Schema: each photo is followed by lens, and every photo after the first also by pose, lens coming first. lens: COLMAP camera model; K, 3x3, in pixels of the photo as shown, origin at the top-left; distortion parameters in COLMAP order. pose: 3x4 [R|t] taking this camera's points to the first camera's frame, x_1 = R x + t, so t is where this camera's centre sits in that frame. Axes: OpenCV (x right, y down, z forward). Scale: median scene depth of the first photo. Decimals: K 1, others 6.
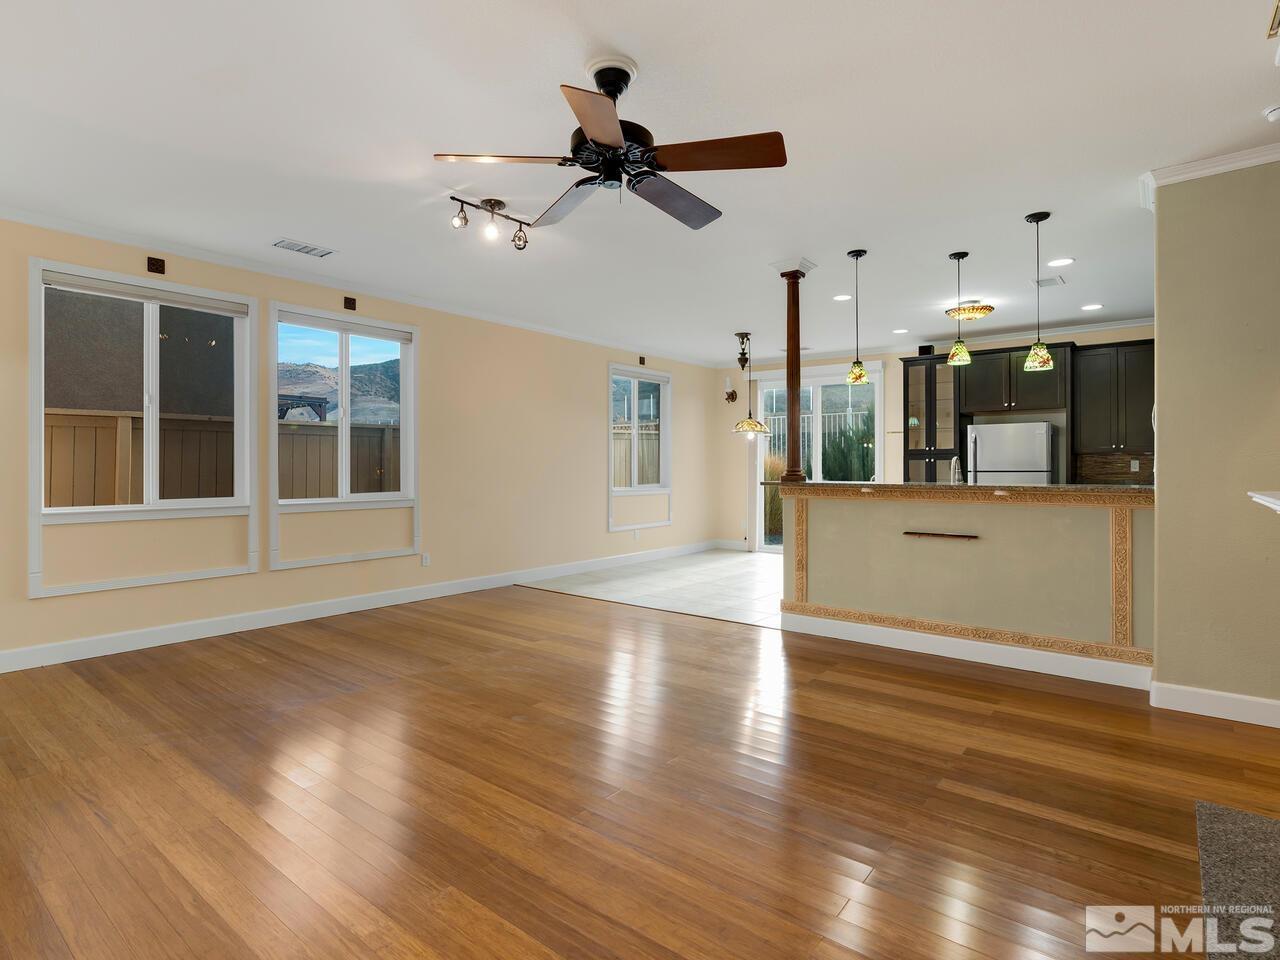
lens RADIAL K [[692.6, 0, 639.1], [0, 692.6, 468.2], [0, 0, 1]] dist [-0.006980, -0.000375]
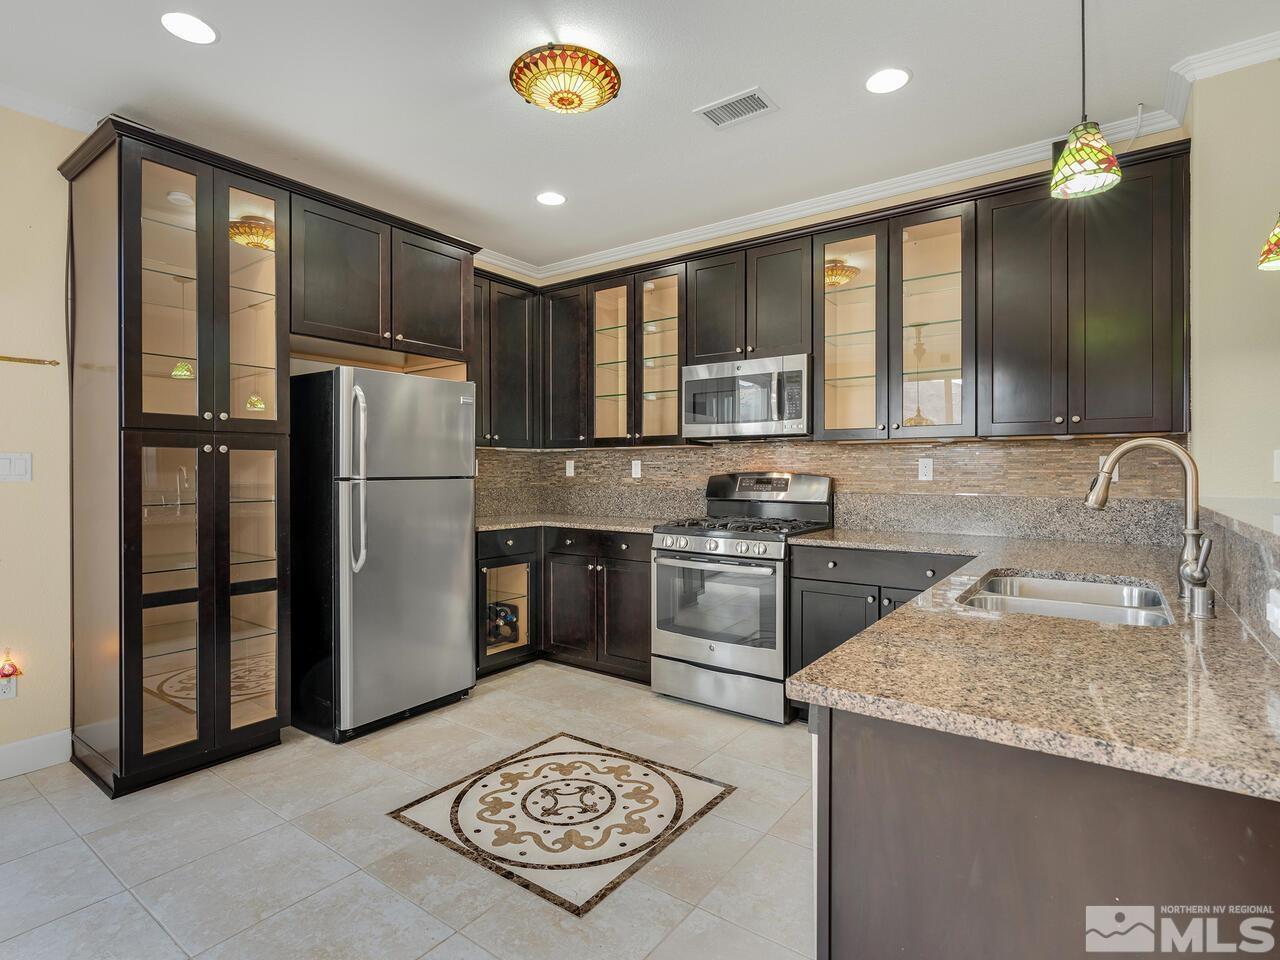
lens RADIAL K [[654.6, 0, 634.5], [0, 654.6, 469.9], [0, 0, 1]] dist [-0.003974, 0.000817]
pose [[-0.036327, 0.002393, 0.999337, 0.078770], [0.002187, 0.999995, -0.002315, 0.000257], [-0.999338, 0.002102, -0.036332, 0.797867]]
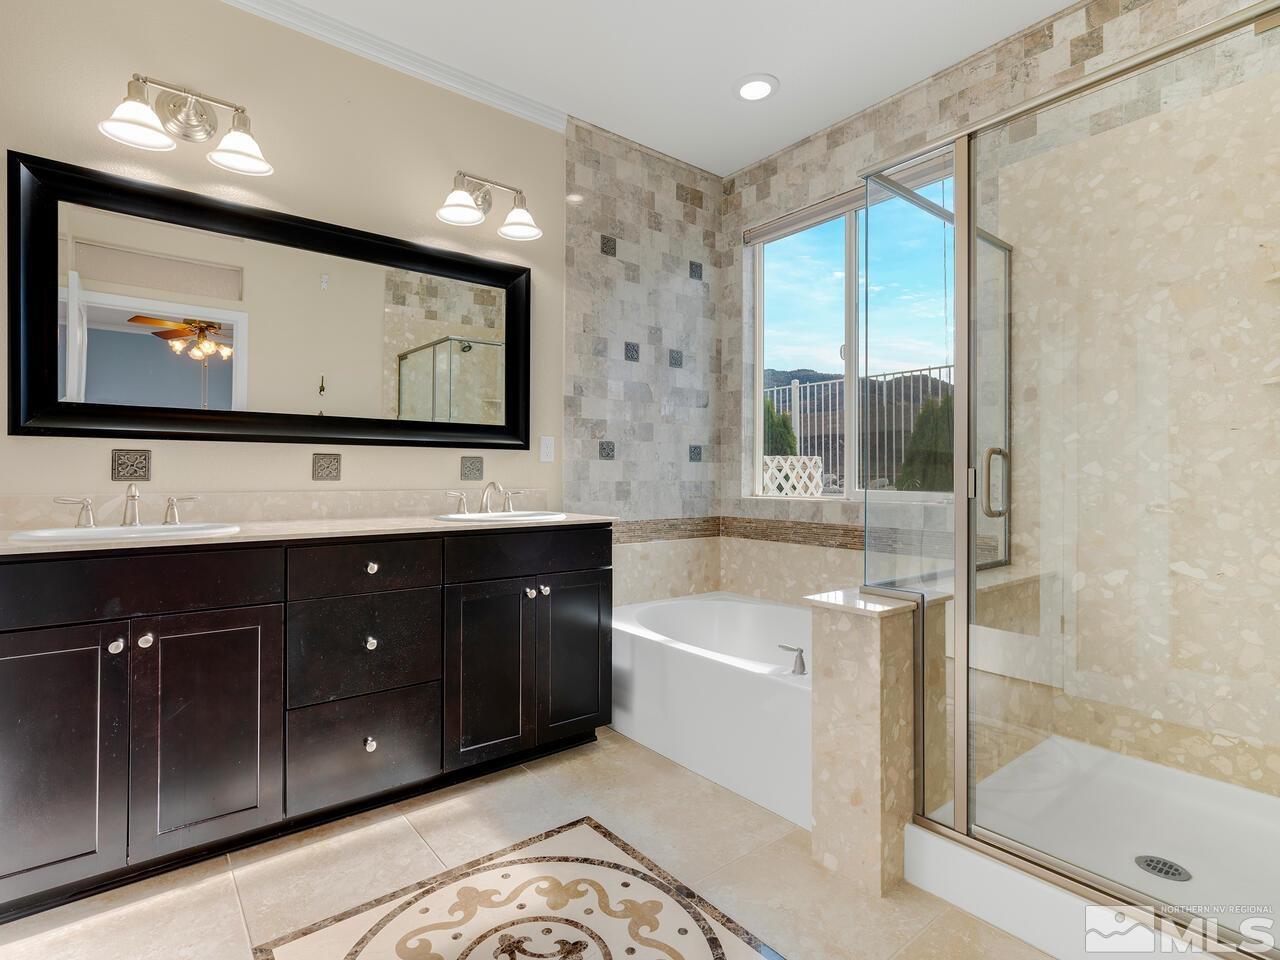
lens RADIAL K [[654.6, 0, 634.5], [0, 654.6, 469.9], [0, 0, 1]] dist [-0.003974, 0.000817]
pose [[-0.974161, 0.000297, 0.225856, 0.325560], [-0.000791, 0.999989, -0.004727, 0.019082], [-0.225855, -0.004784, -0.974149, 0.990445]]
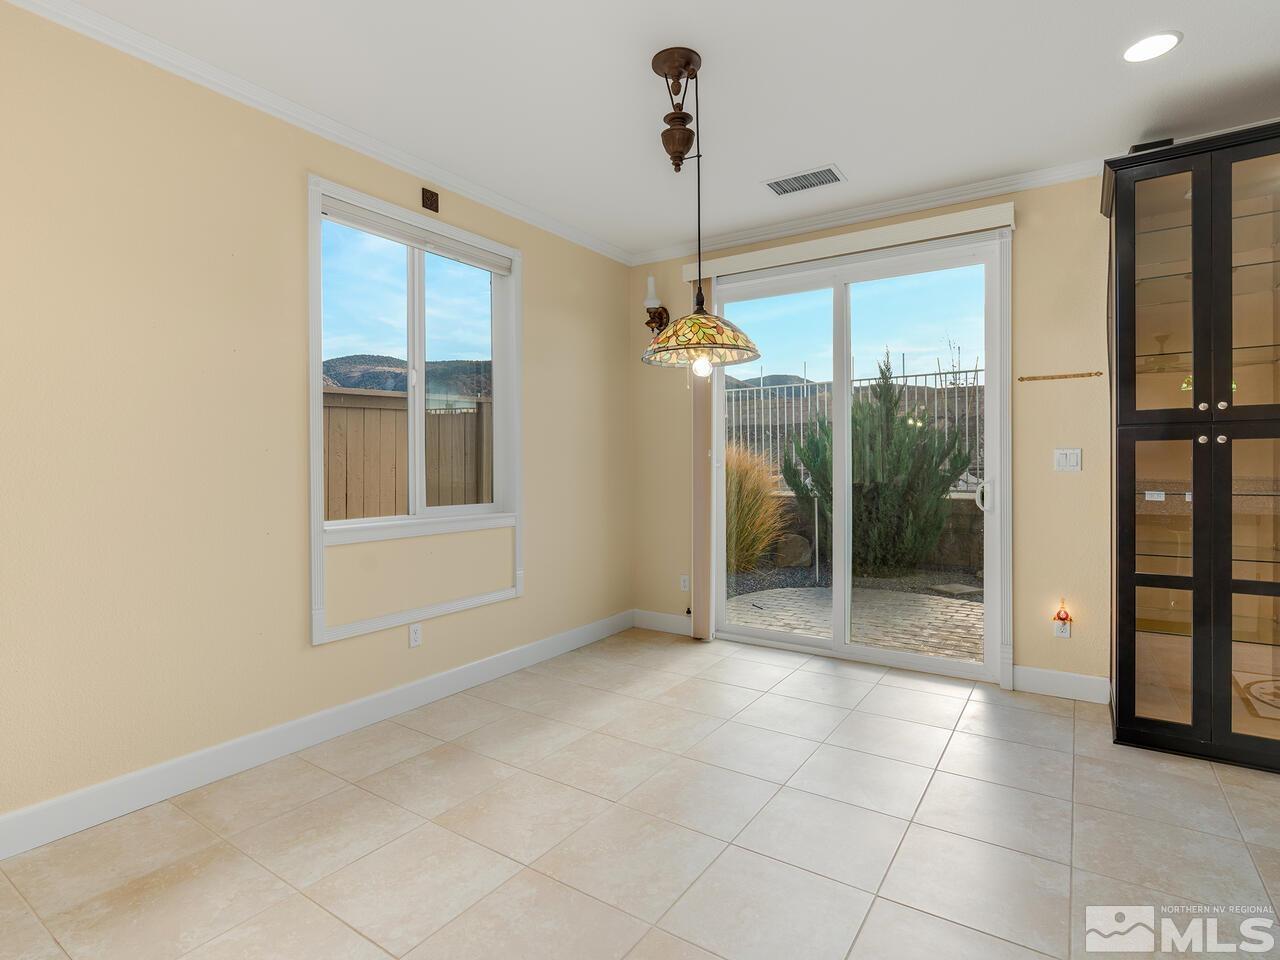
lens RADIAL K [[652.6, 0, 636.1], [0, 652.6, 474.1], [0, 0, 1]] dist [-0.007131, 0.000951]
pose [[0.997477, -0.005778, 0.070760, 0.108260], [0.005117, 0.999942, 0.009518, 0.000950], [-0.070811, -0.009132, 0.997448, 0.694723]]
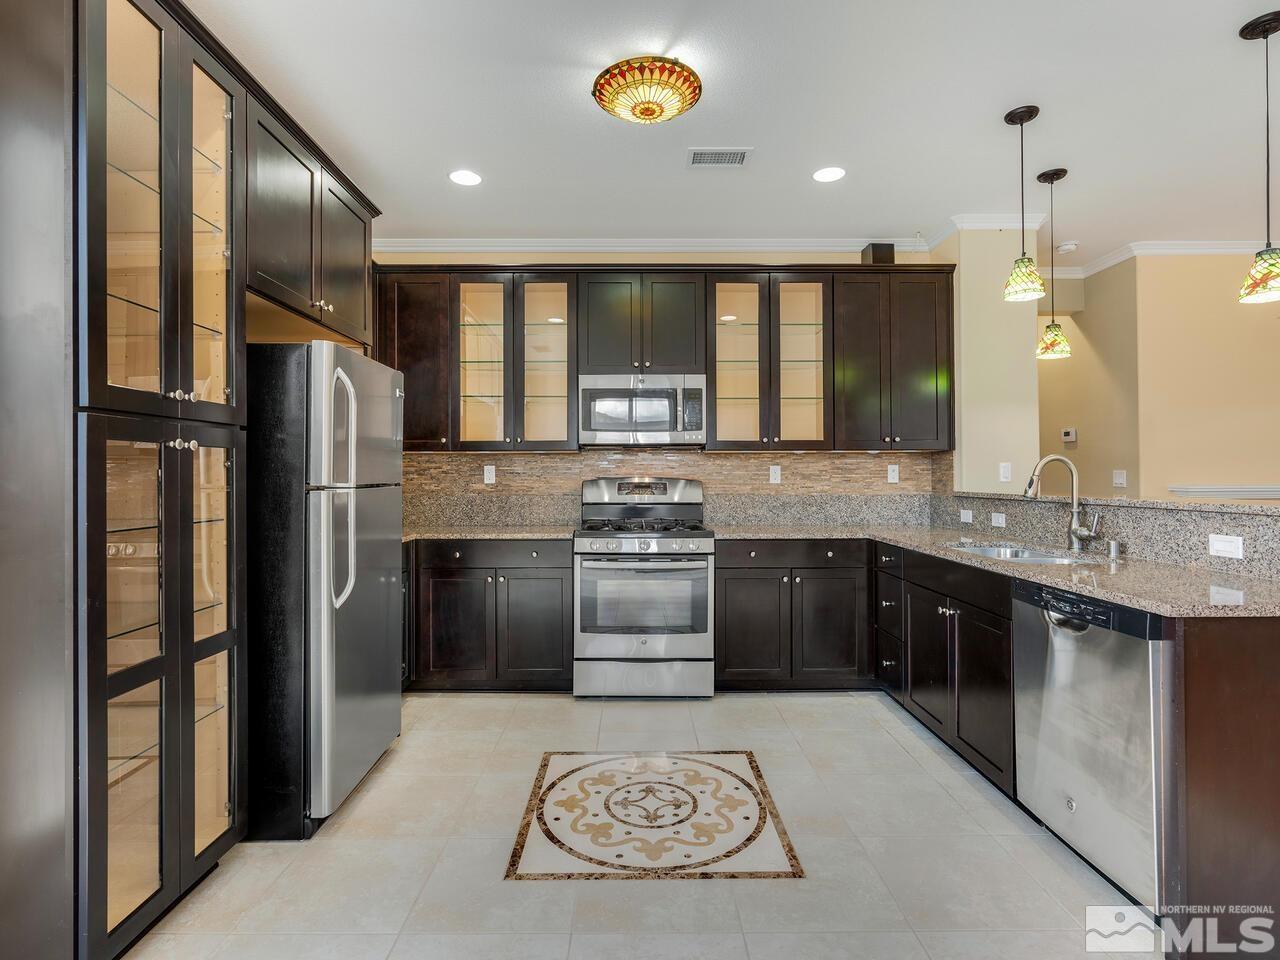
lens RADIAL K [[654.6, 0, 634.5], [0, 654.6, 469.9], [0, 0, 1]] dist [-0.003974, 0.000817]
pose [[-0.624012, 0.009305, 0.781360, 0.150346], [0.004918, 0.999956, -0.007980, -0.000690], [-0.781399, -0.001136, -0.624030, 1.022682]]
